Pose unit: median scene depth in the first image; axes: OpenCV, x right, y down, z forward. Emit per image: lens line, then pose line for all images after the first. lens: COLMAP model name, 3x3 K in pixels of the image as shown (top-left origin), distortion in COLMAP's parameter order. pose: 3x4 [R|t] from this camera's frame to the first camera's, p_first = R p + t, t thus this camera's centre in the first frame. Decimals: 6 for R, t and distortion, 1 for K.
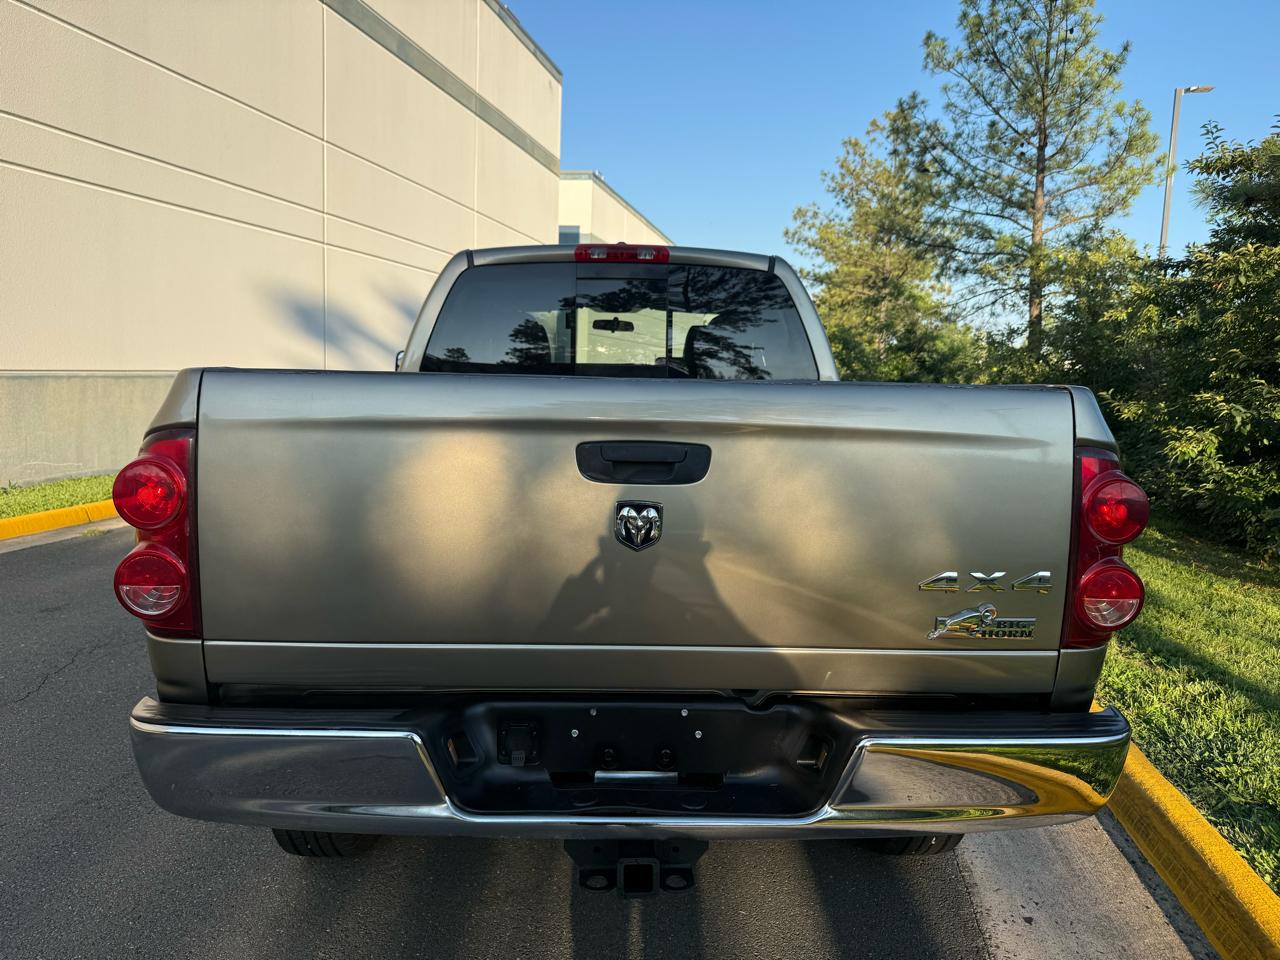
lens RADIAL K [[902.6, 0, 636.4], [0, 902.6, 492.5], [0, 0, 1]] dist [0.004893, -0.017013]
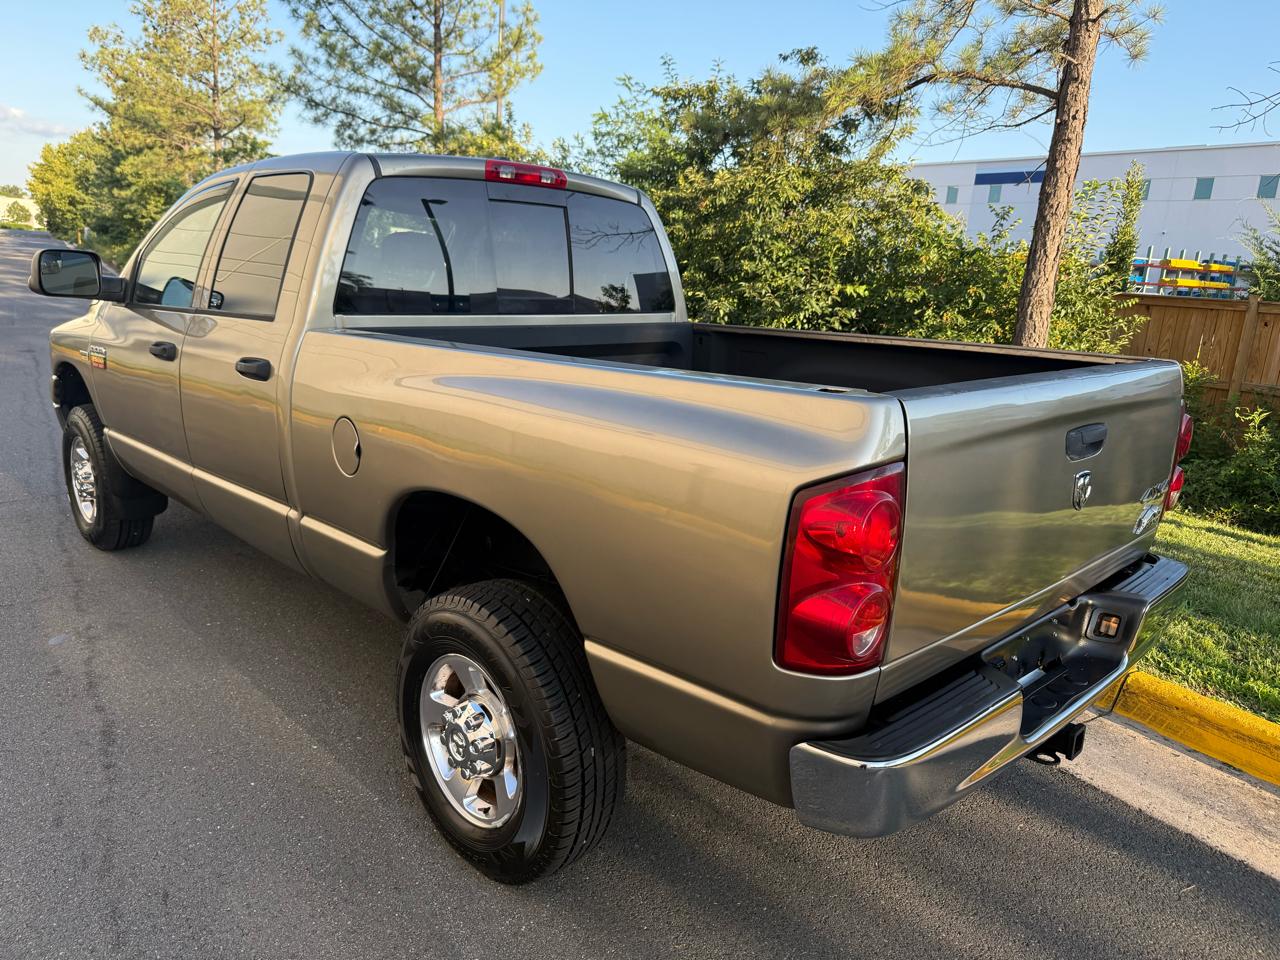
lens RADIAL K [[904.0, 0, 633.4], [0, 904.0, 476.7], [0, 0, 1]] dist [0.005439, -0.012811]
pose [[0.737851, -0.137133, 0.660887, -0.275960], [0.047141, 0.987222, 0.152216, -0.046210], [-0.673316, -0.081158, 0.734887, 0.109521]]
